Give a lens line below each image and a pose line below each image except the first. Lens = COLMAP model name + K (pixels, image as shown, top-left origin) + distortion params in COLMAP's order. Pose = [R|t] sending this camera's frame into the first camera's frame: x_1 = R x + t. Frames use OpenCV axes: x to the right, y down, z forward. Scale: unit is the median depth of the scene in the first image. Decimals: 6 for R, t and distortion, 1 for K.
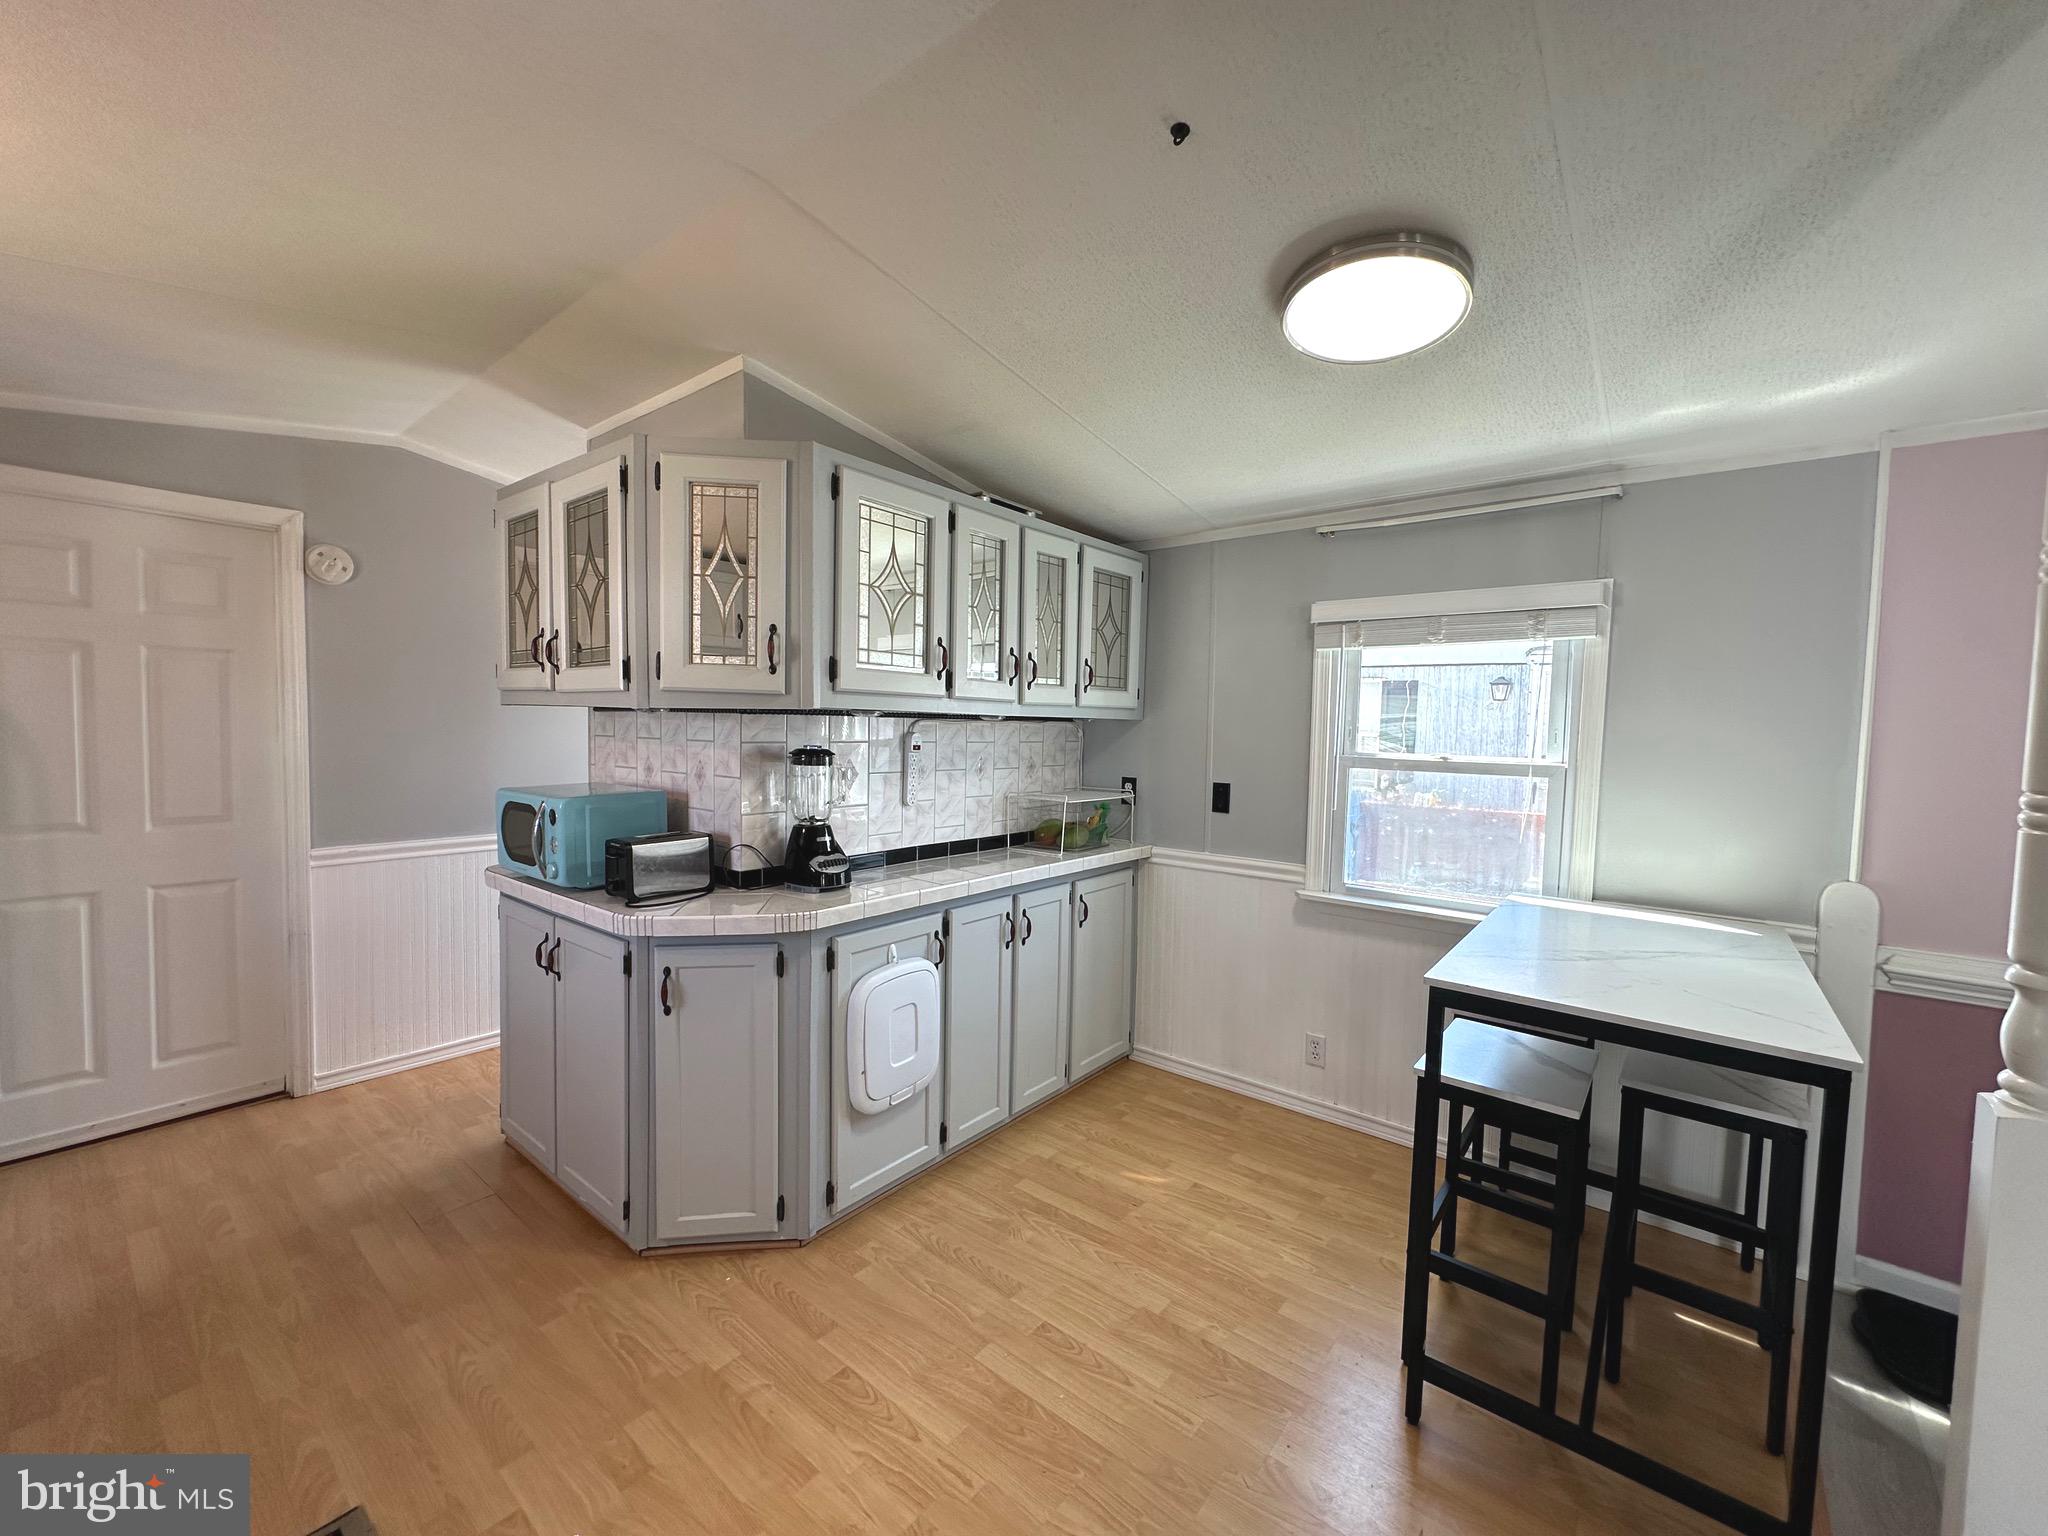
lens RADIAL K [[817.5, 0, 1022.5], [0, 817.5, 765.1], [0, 0, 1]] dist [-0.004456, 0.000989]
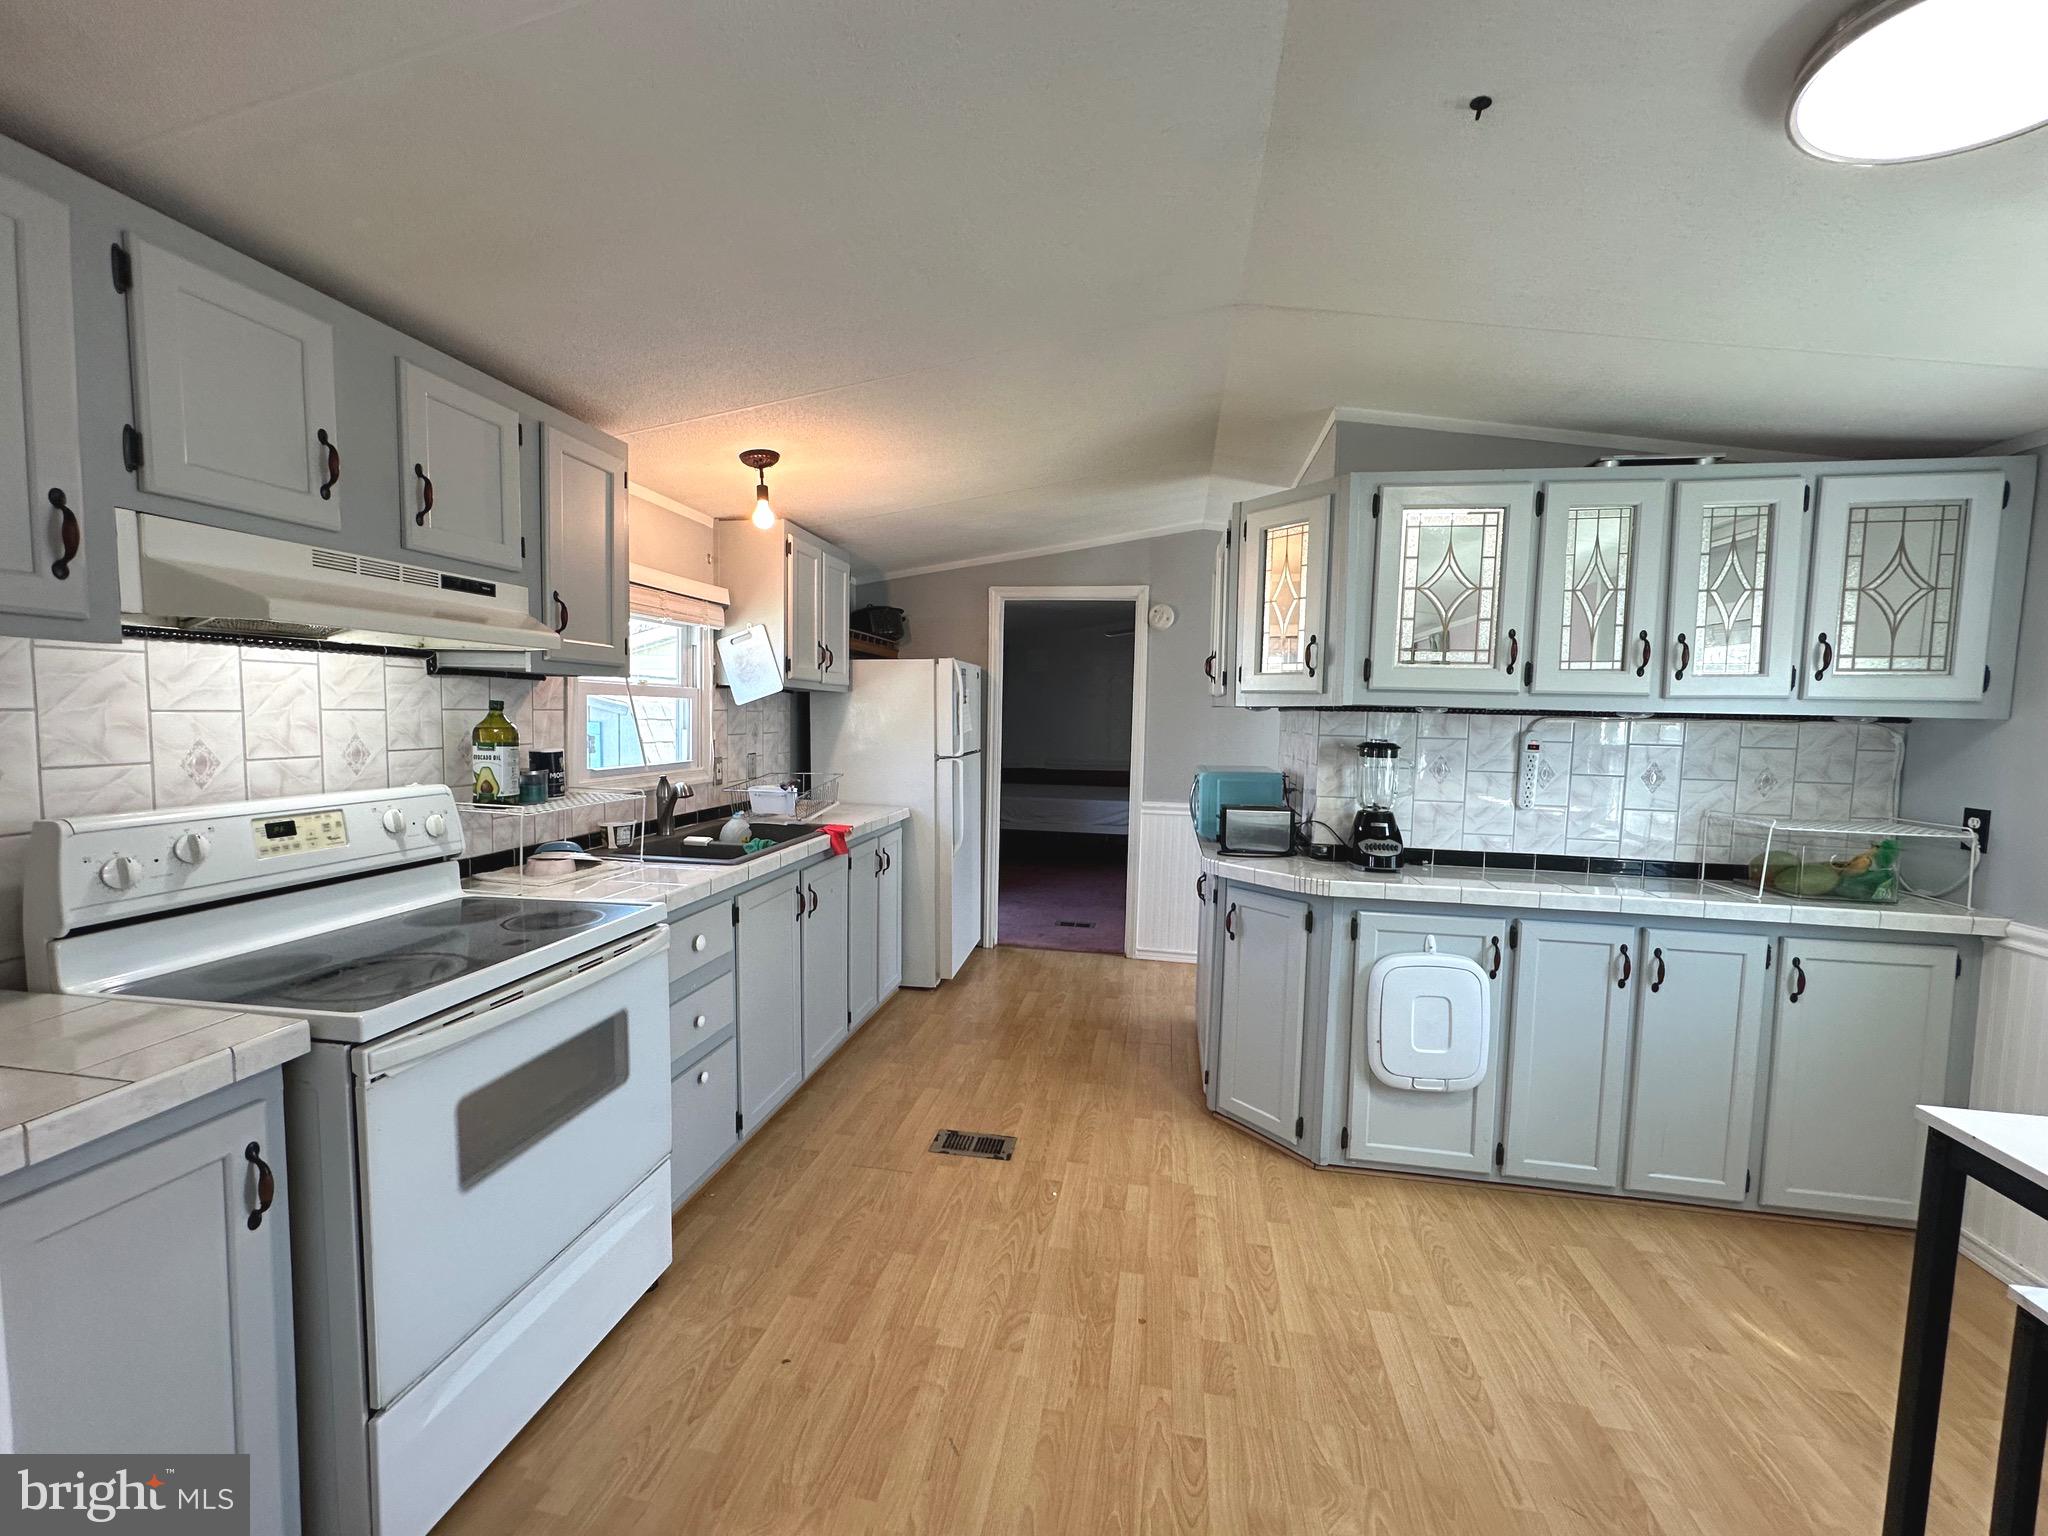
lens RADIAL K [[817.5, 0, 1018.6], [0, 817.5, 765.6], [0, 0, 1]] dist [-0.004456, 0.000989]
pose [[0.484161, 0.049952, -0.873552, 0.453894], [-0.056807, 0.998057, 0.025586, 0.010270], [0.873133, 0.037236, 0.486058, 0.041300]]
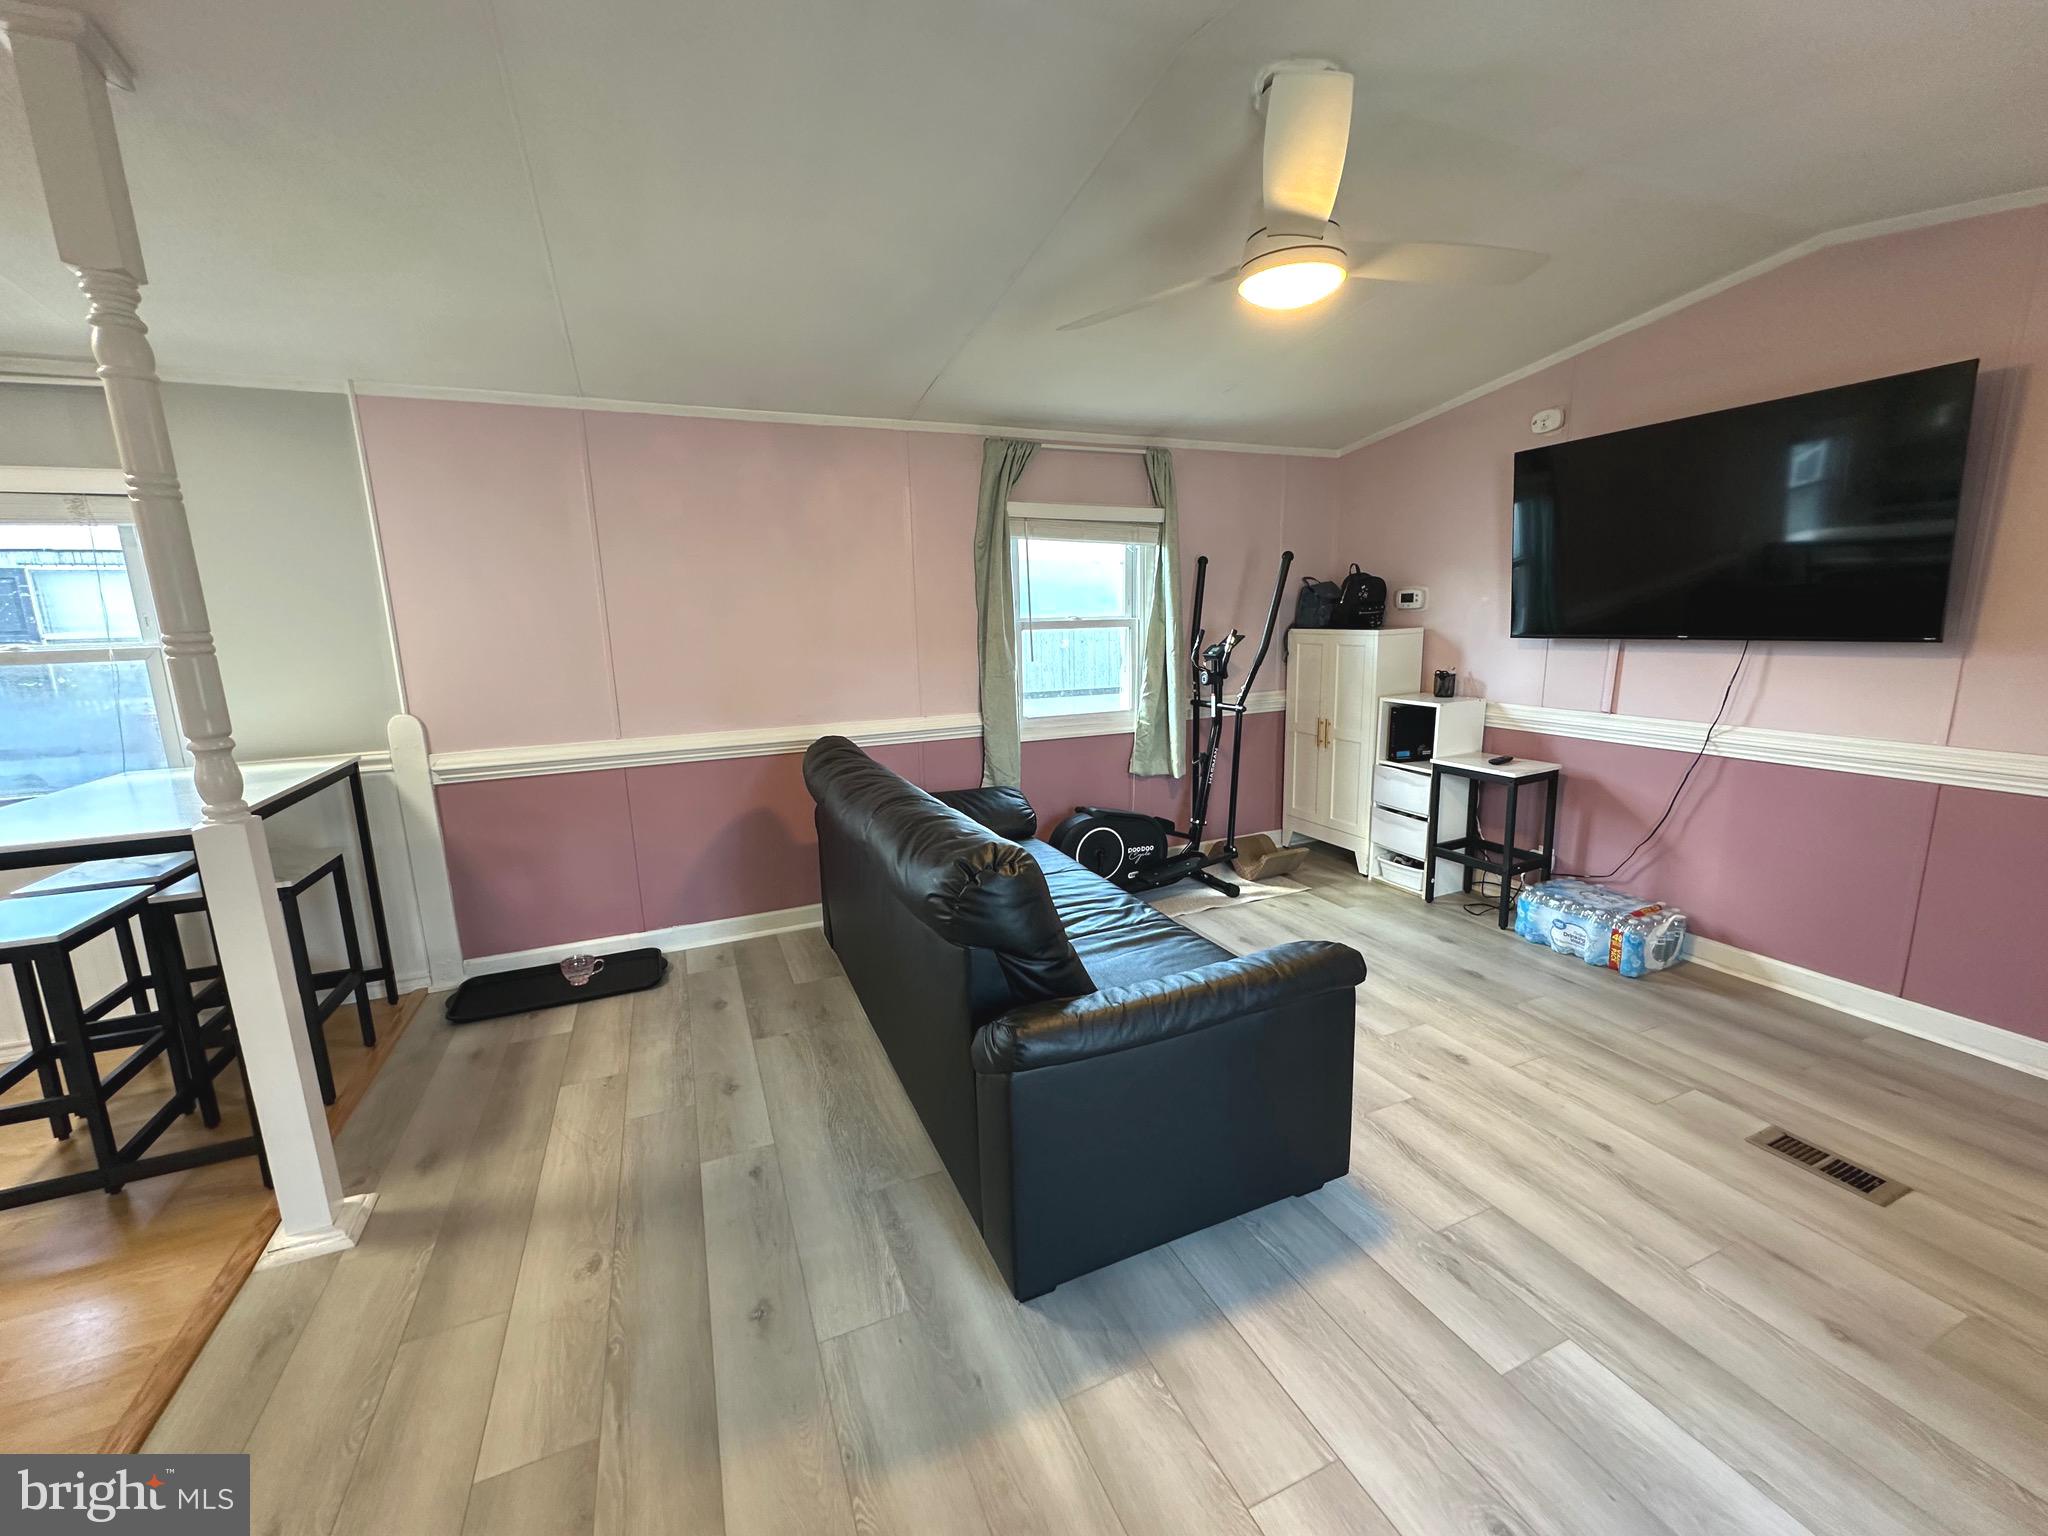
lens RADIAL K [[817.5, 0, 1022.4], [0, 817.5, 766.9], [0, 0, 1]] dist [-0.004456, 0.000989]
pose [[0.450886, -0.197982, 0.870348, 0.215663], [0.084150, 0.980176, 0.179371, 0.058955], [-0.888606, -0.007637, 0.458607, -0.508008]]
